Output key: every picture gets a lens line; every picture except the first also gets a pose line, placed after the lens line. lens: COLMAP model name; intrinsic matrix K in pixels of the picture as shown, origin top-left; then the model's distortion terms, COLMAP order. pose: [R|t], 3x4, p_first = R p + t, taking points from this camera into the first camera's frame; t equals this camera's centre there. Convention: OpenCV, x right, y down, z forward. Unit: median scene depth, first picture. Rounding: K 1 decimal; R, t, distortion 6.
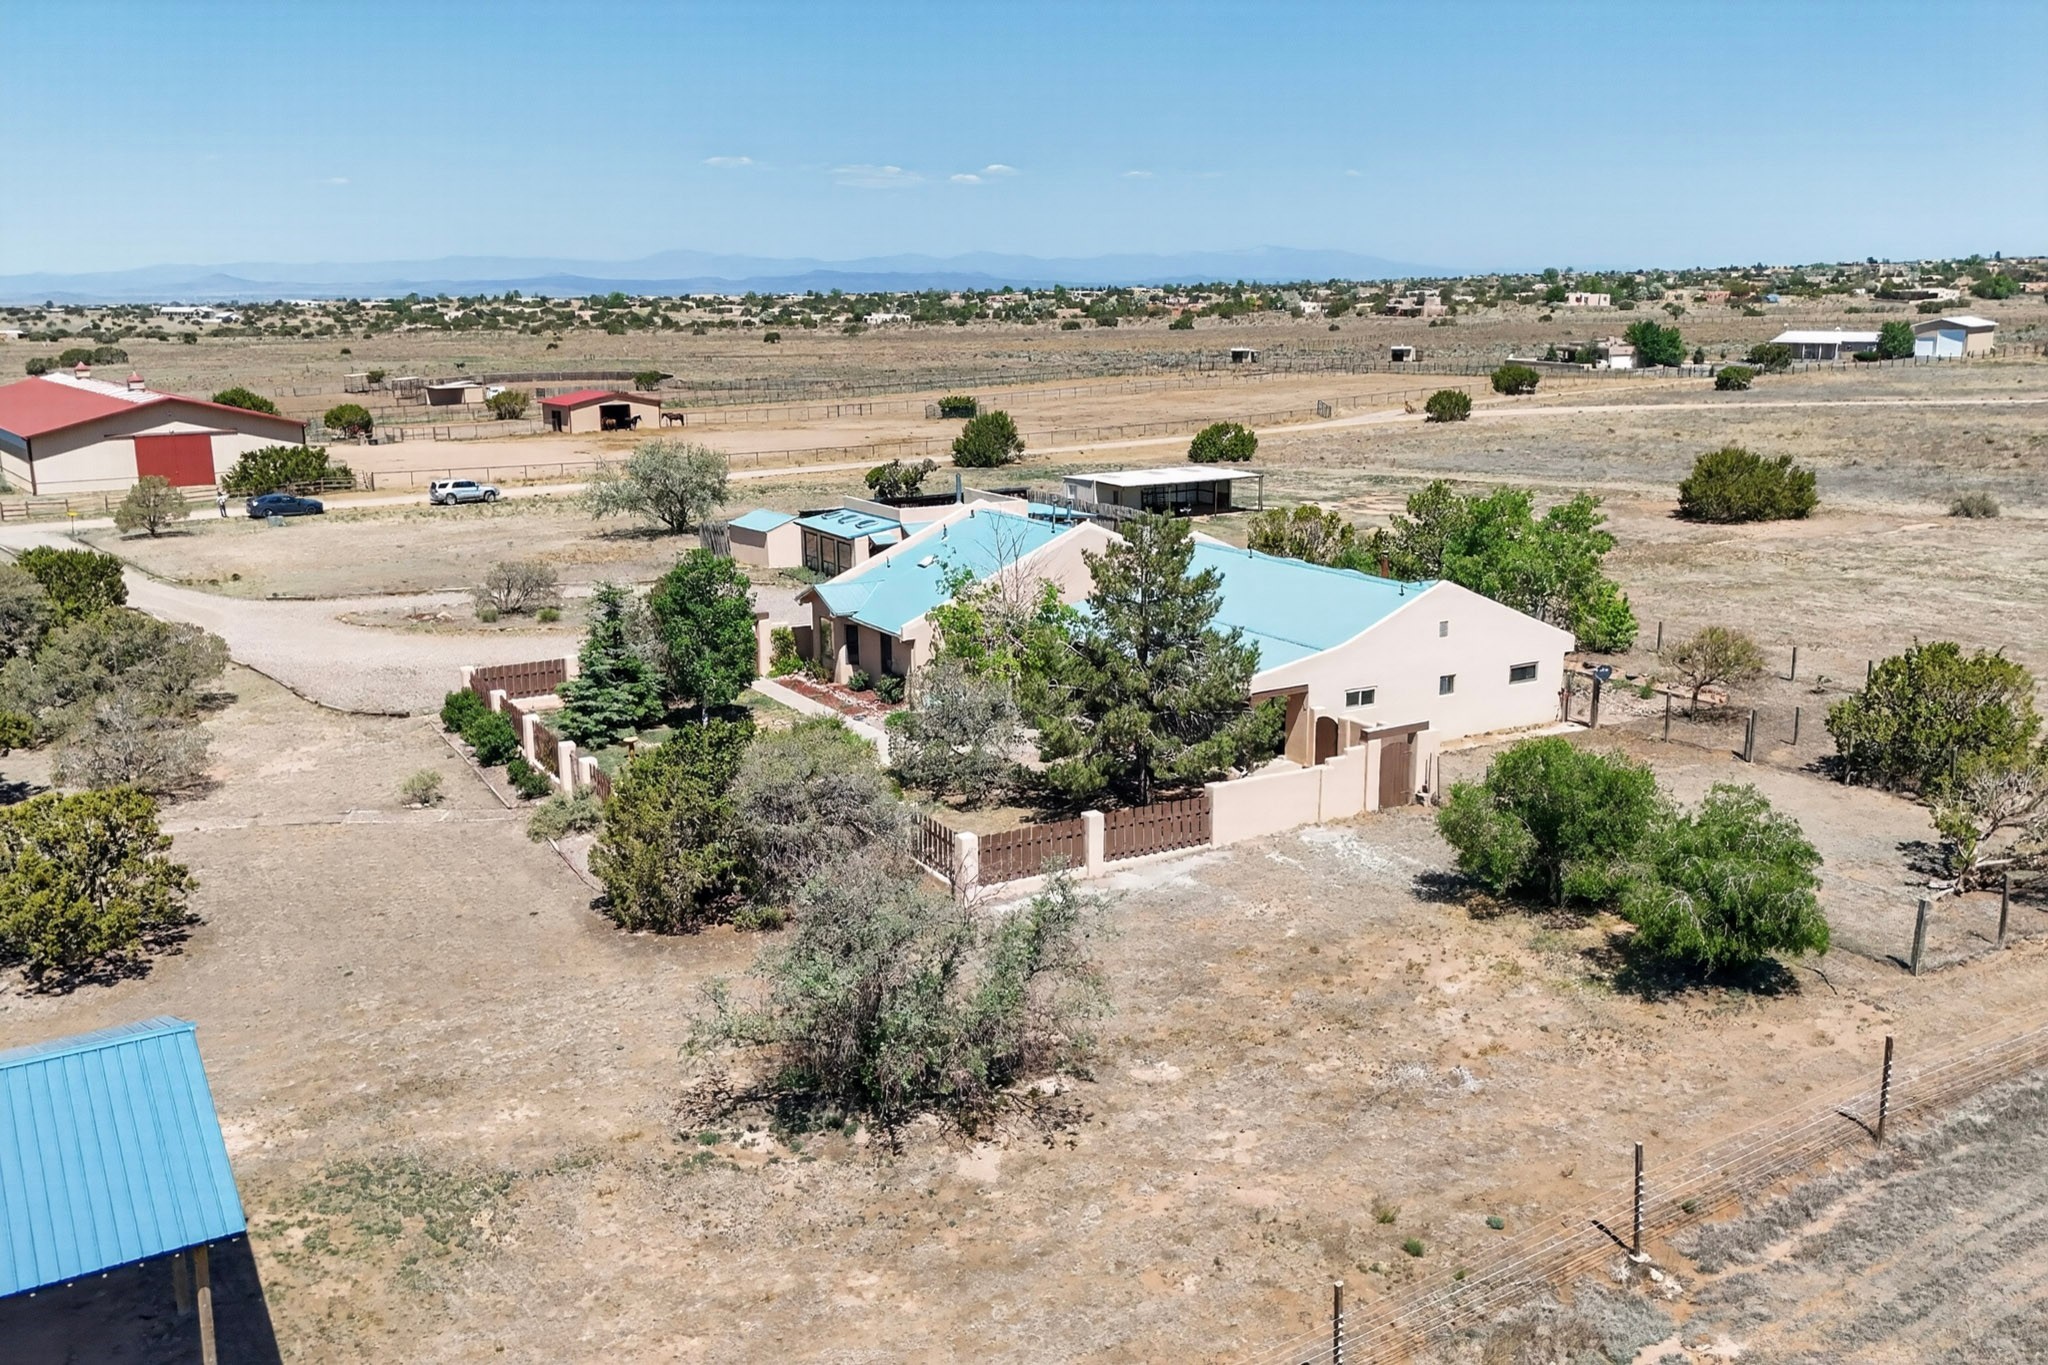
lens RADIAL K [[1815.4, 0, 987.3], [0, 1815.4, 682.3], [0, 0, 1]] dist [0.053061, -0.014867]
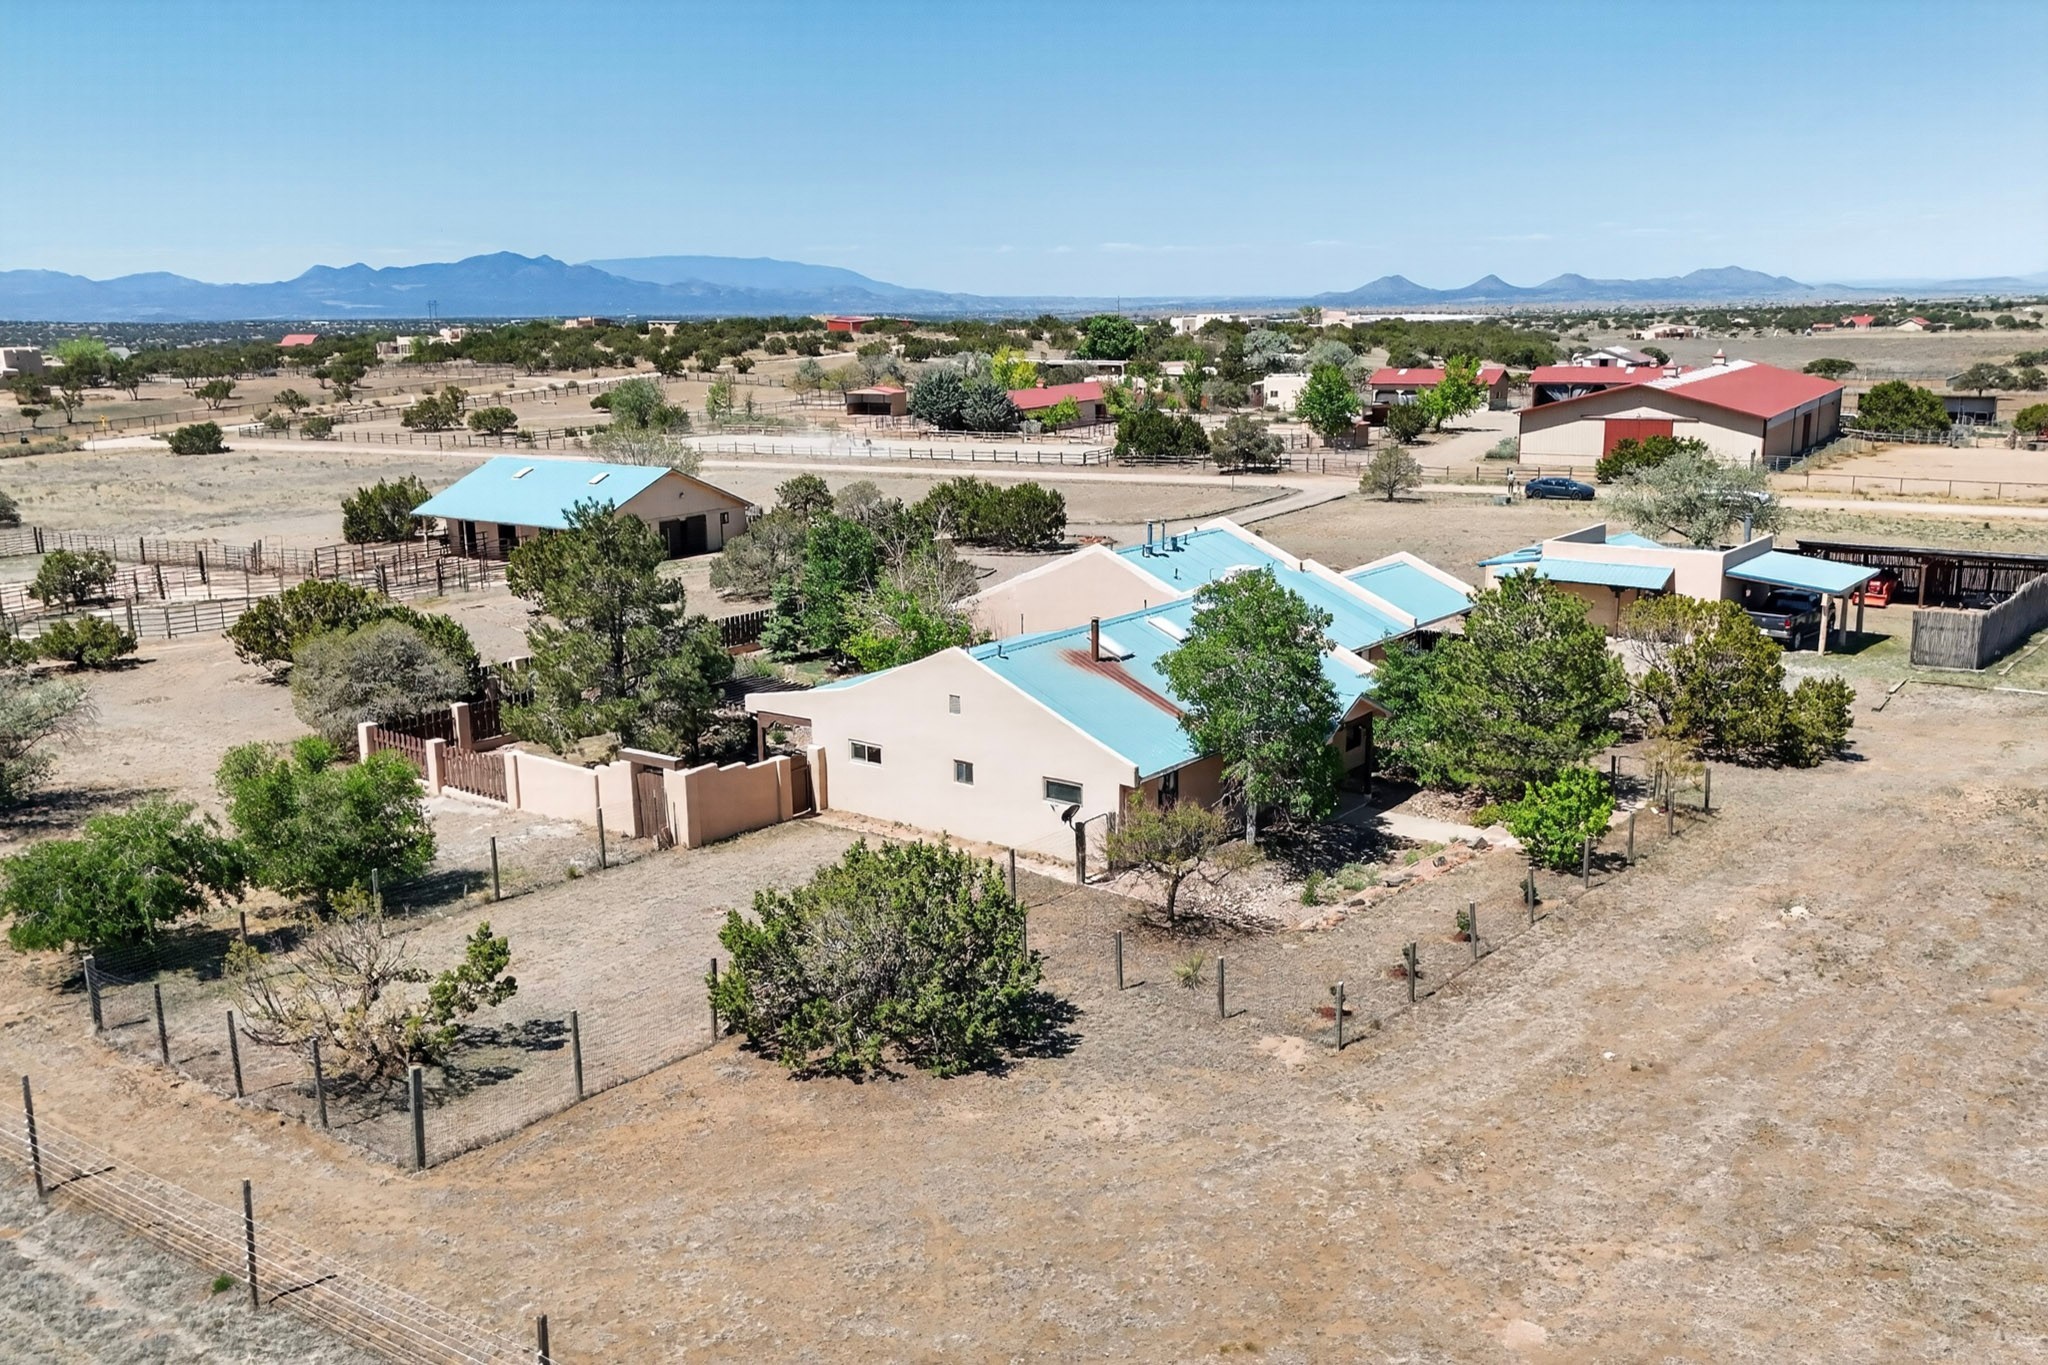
lens RADIAL K [[1771.9, 0, 1024.0], [0, 1771.9, 682.5], [0, 0, 1]] dist [0.110444, -0.172165]
pose [[0.395952, 0.201178, -0.895963, 0.438326], [-0.189592, 0.972594, 0.134598, -0.068389], [0.898486, 0.116573, 0.423242, 0.300490]]
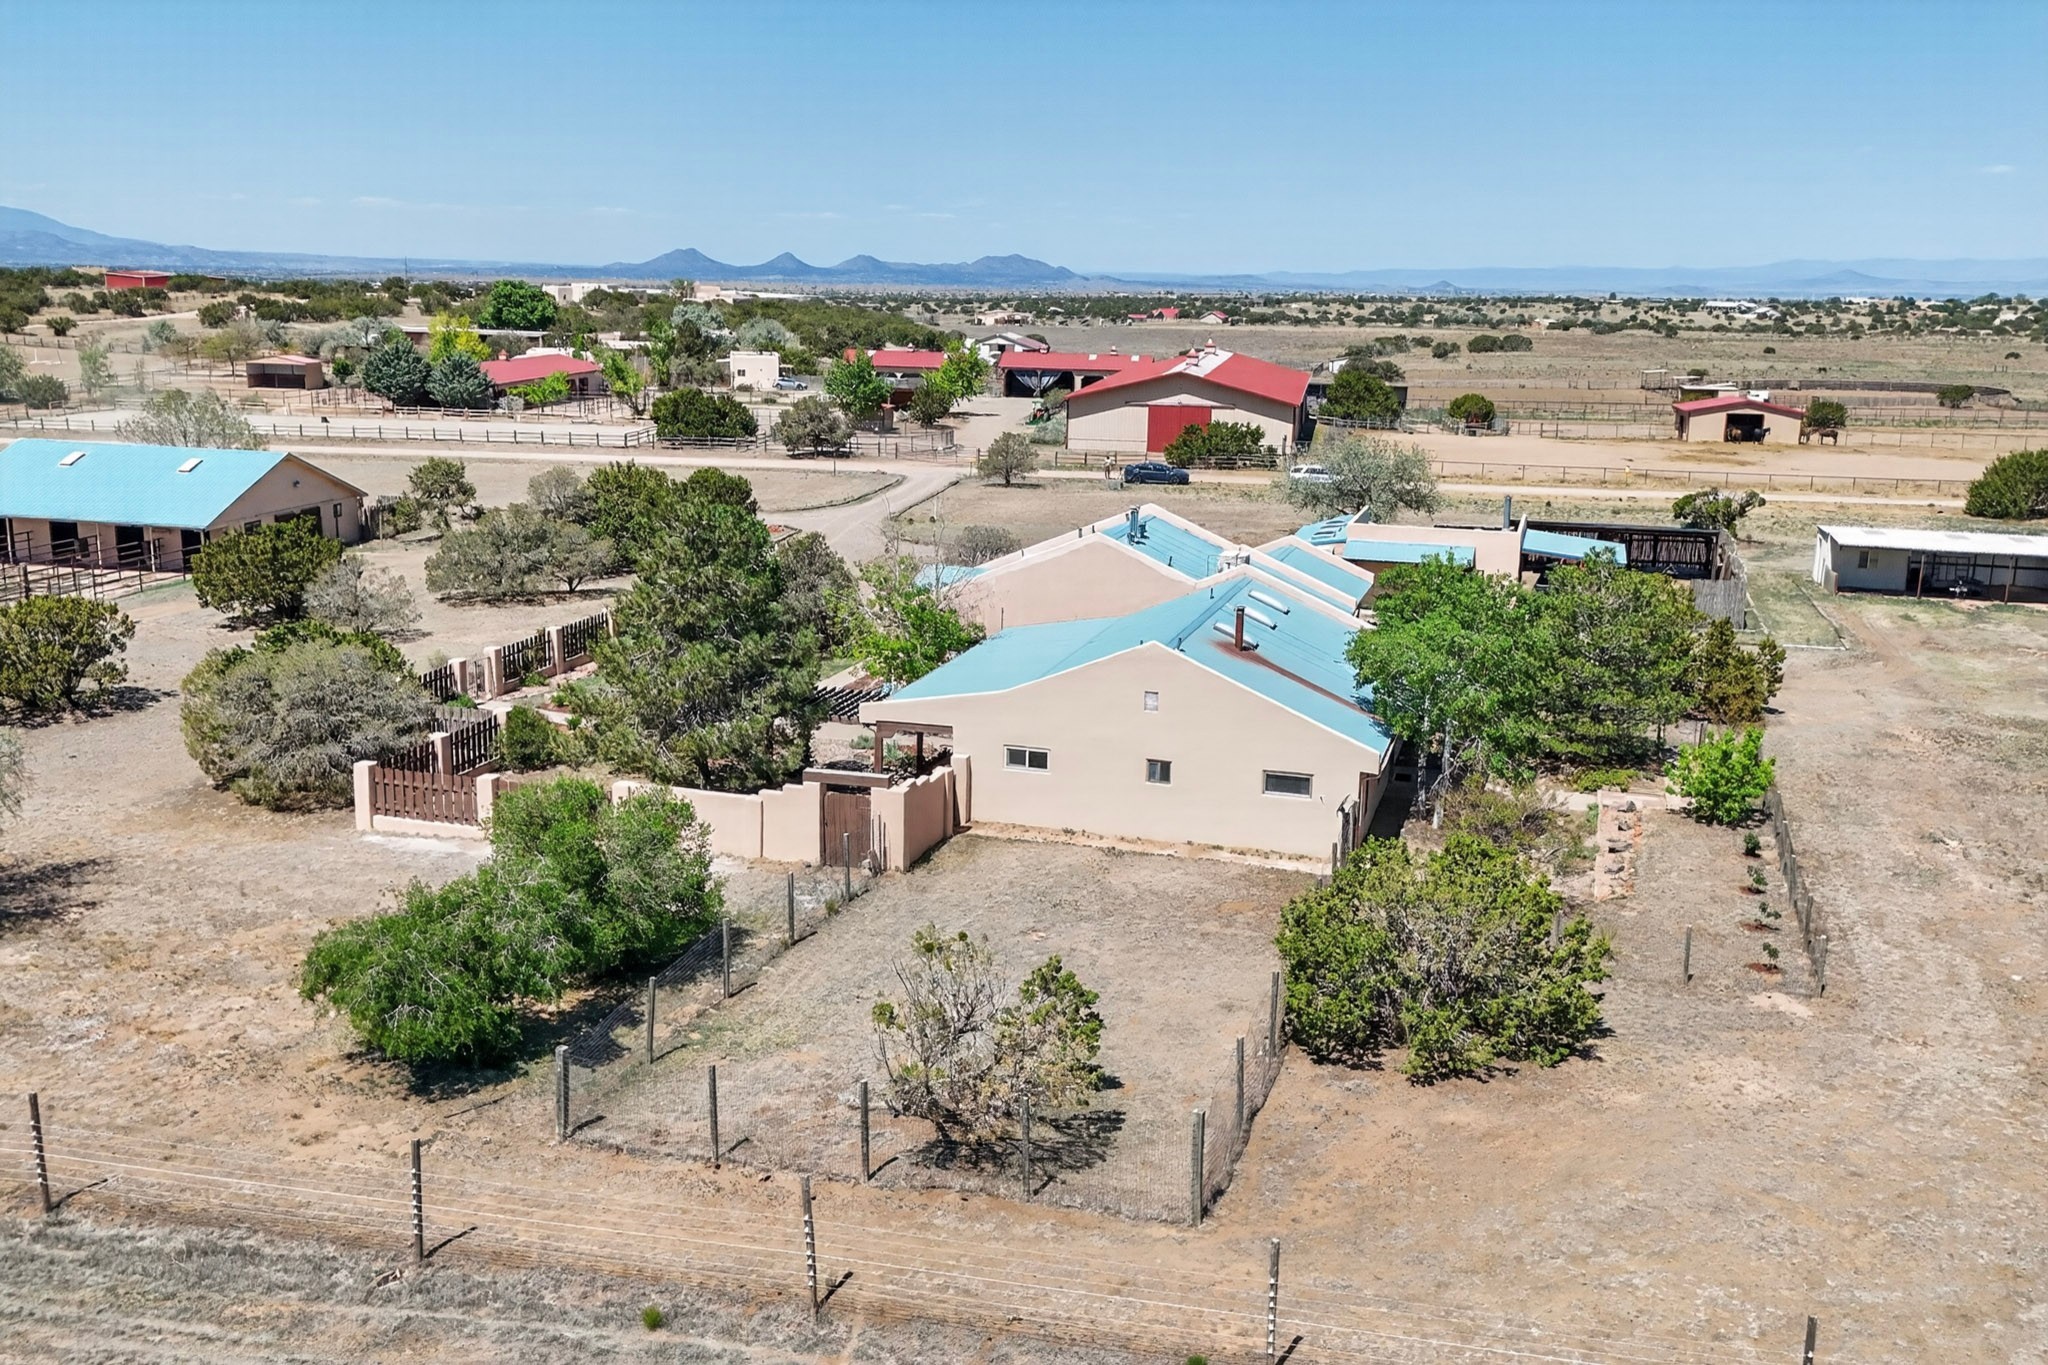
lens RADIAL K [[1871.9, 0, 1024.0], [0, 1871.9, 682.5], [0, 0, 1]] dist [0.144978, -0.319134]
pose [[0.701160, 0.177425, -0.690576, 0.345002], [-0.181288, 0.981077, 0.067995, -0.036753], [0.689572, 0.077518, 0.720057, 0.160058]]
